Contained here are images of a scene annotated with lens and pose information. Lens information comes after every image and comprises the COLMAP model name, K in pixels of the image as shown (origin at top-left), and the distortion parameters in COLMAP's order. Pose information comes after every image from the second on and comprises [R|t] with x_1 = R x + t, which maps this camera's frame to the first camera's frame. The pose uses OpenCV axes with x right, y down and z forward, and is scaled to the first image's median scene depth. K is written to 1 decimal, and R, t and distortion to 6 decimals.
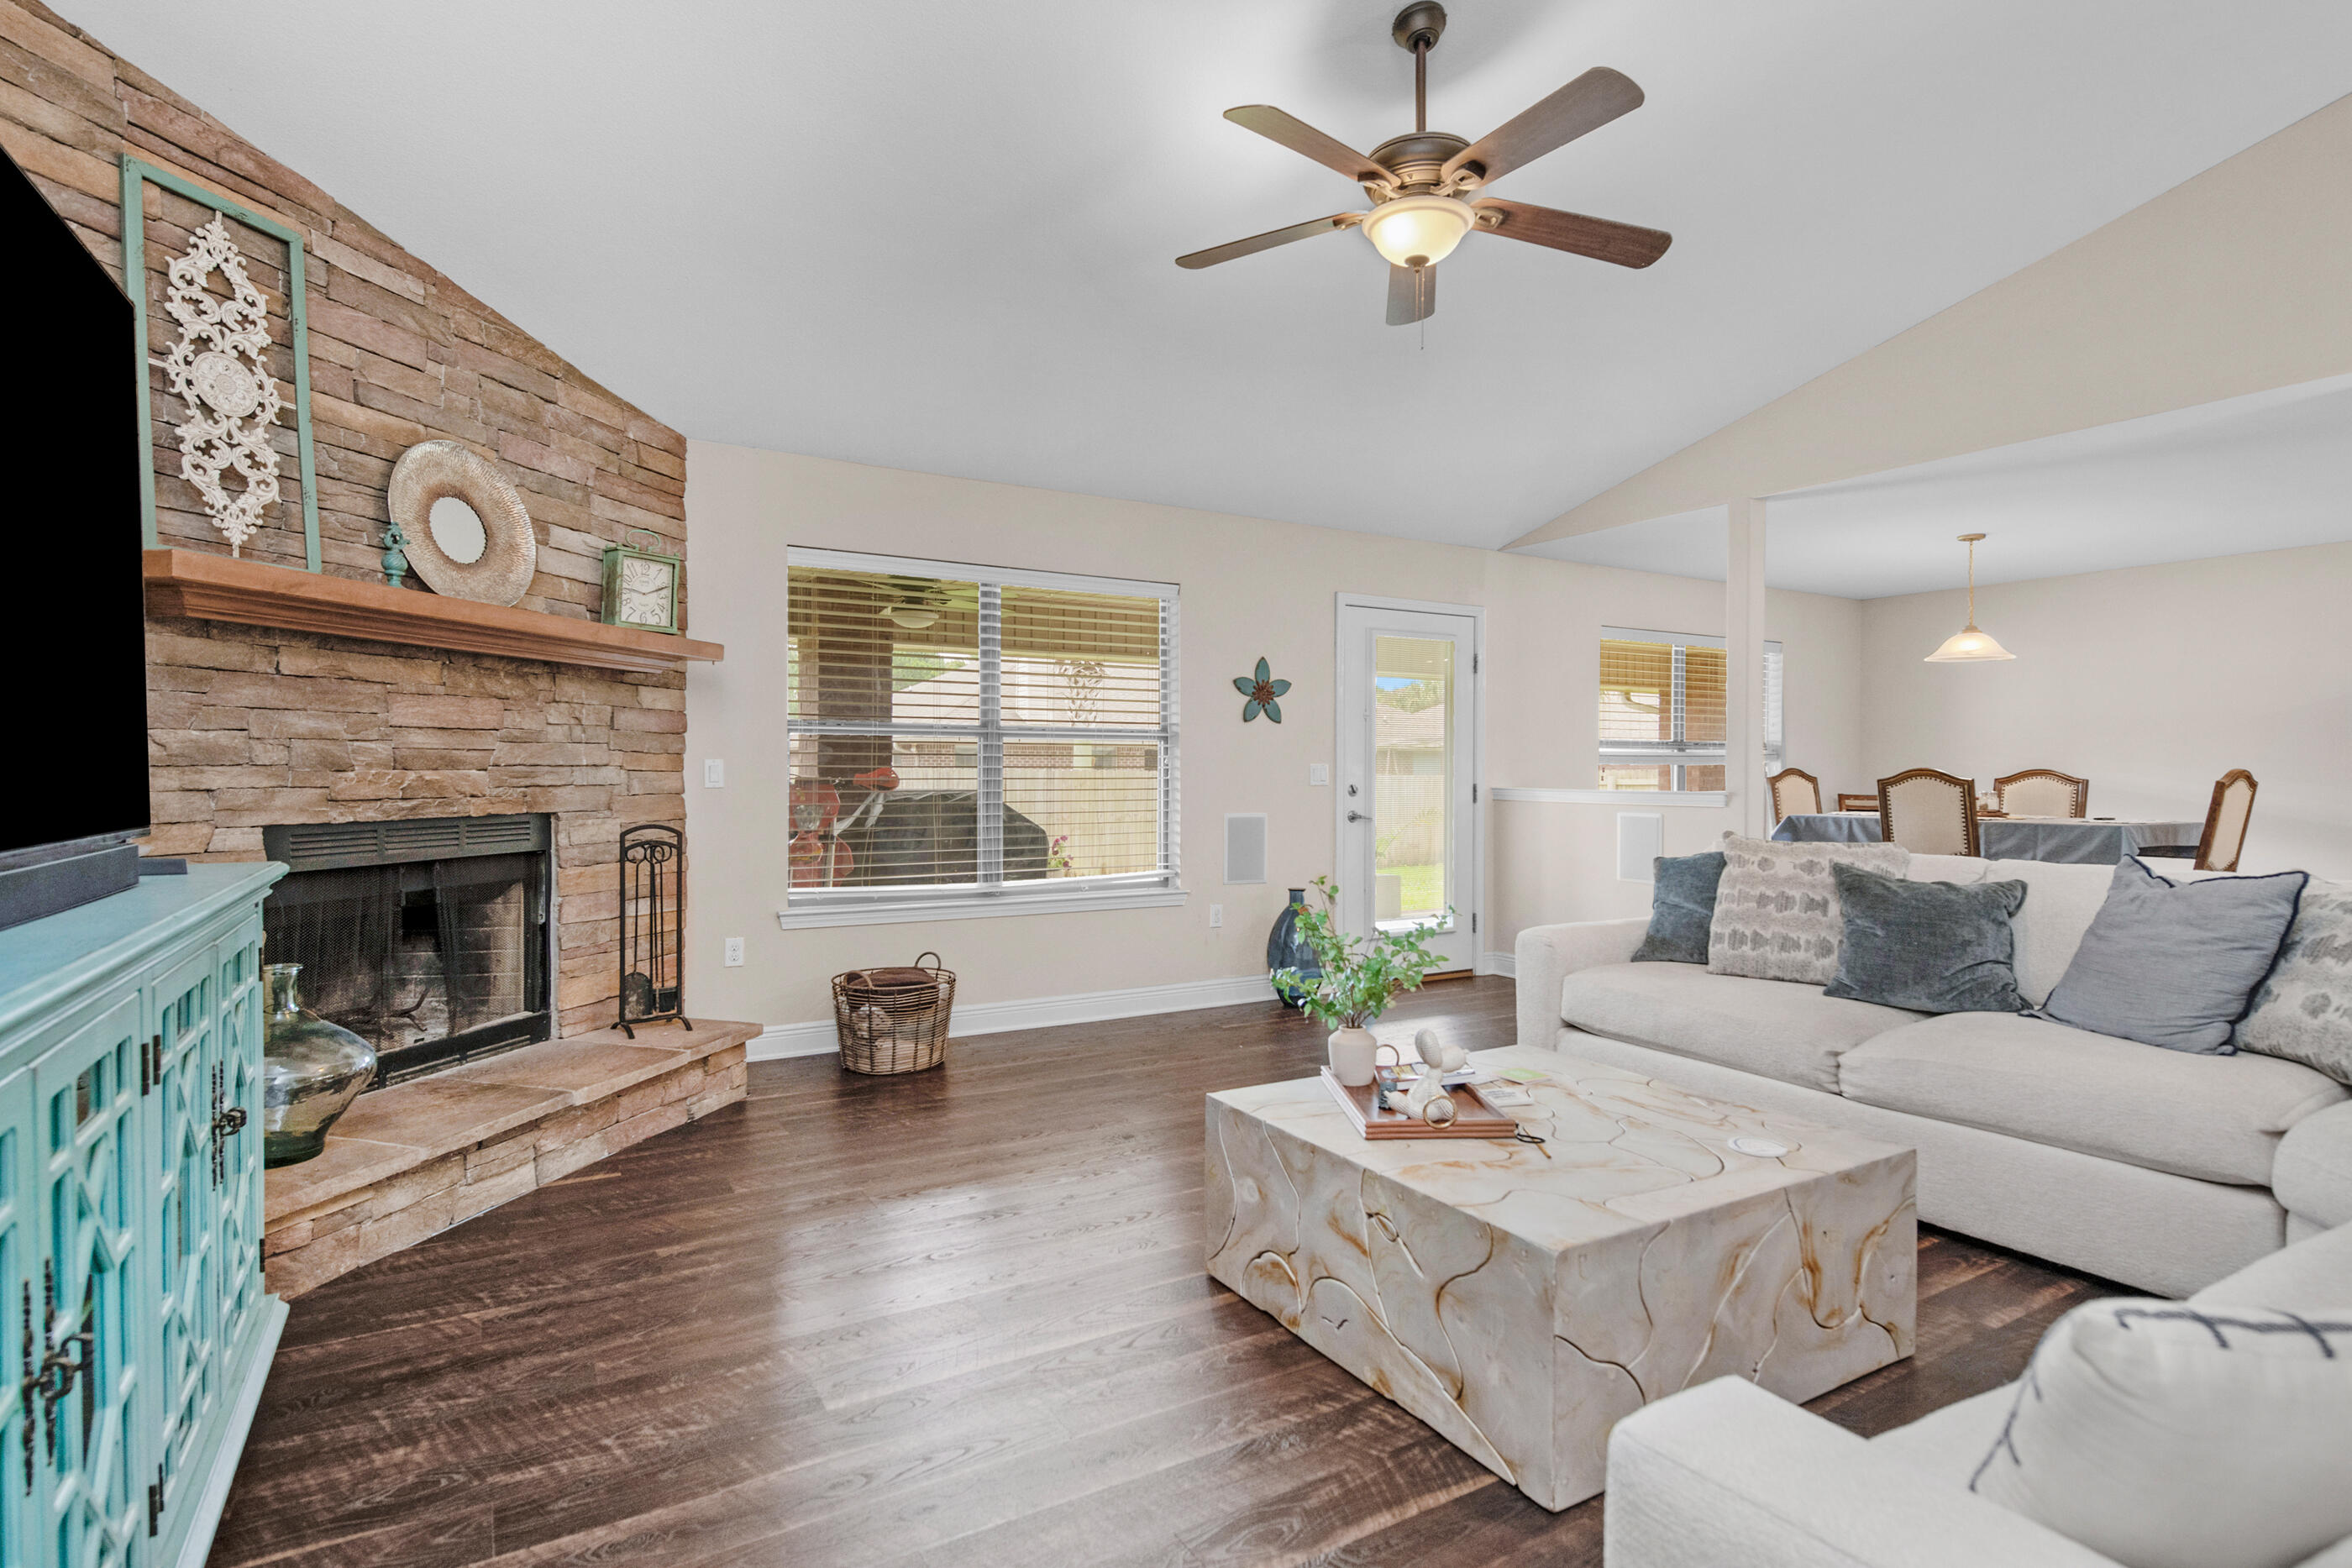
lens RADIAL K [[1075.9, 0, 1168.4], [0, 1075.9, 778.9], [0, 0, 1]] dist [0.002770, -0.001351]
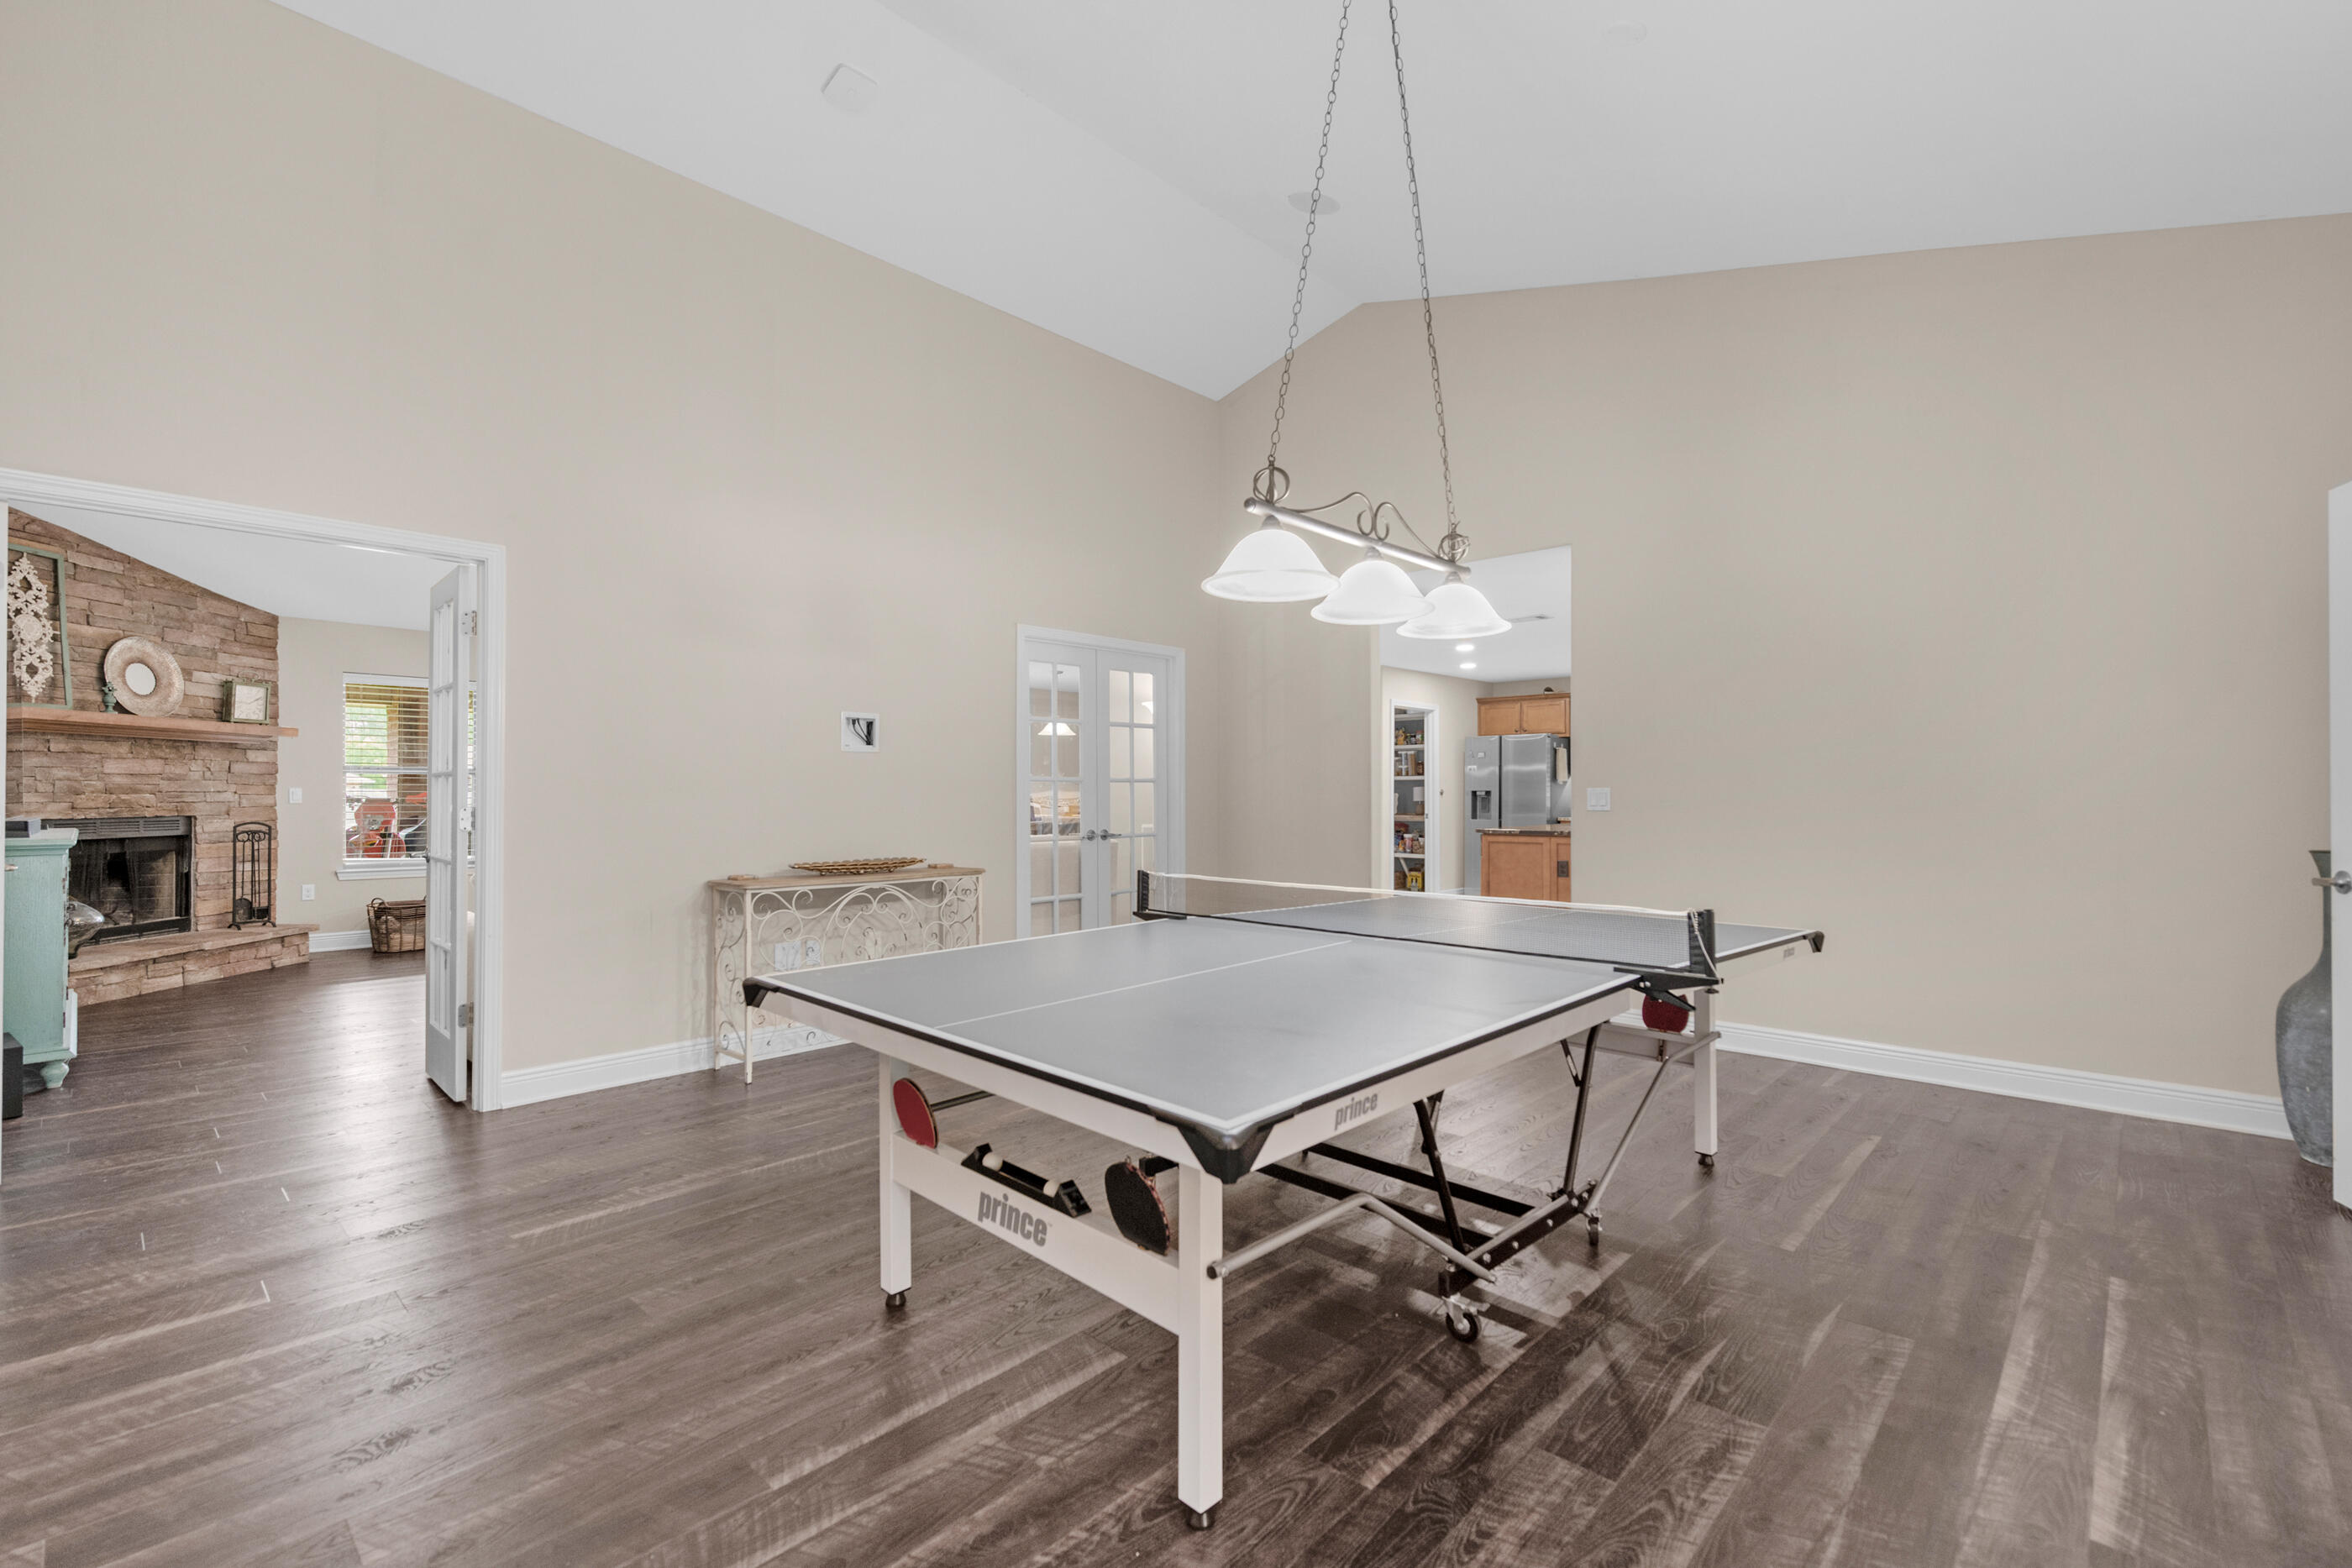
lens RADIAL K [[976.4, 0, 1089.8], [0, 976.4, 782.6], [0, 0, 1]] dist [-0.001880, 0.000363]
pose [[0.974620, -0.006872, 0.223760, 0.641665], [0.011596, 0.999737, -0.019806, 0.025322], [-0.223565, 0.021898, 0.974443, -1.129690]]
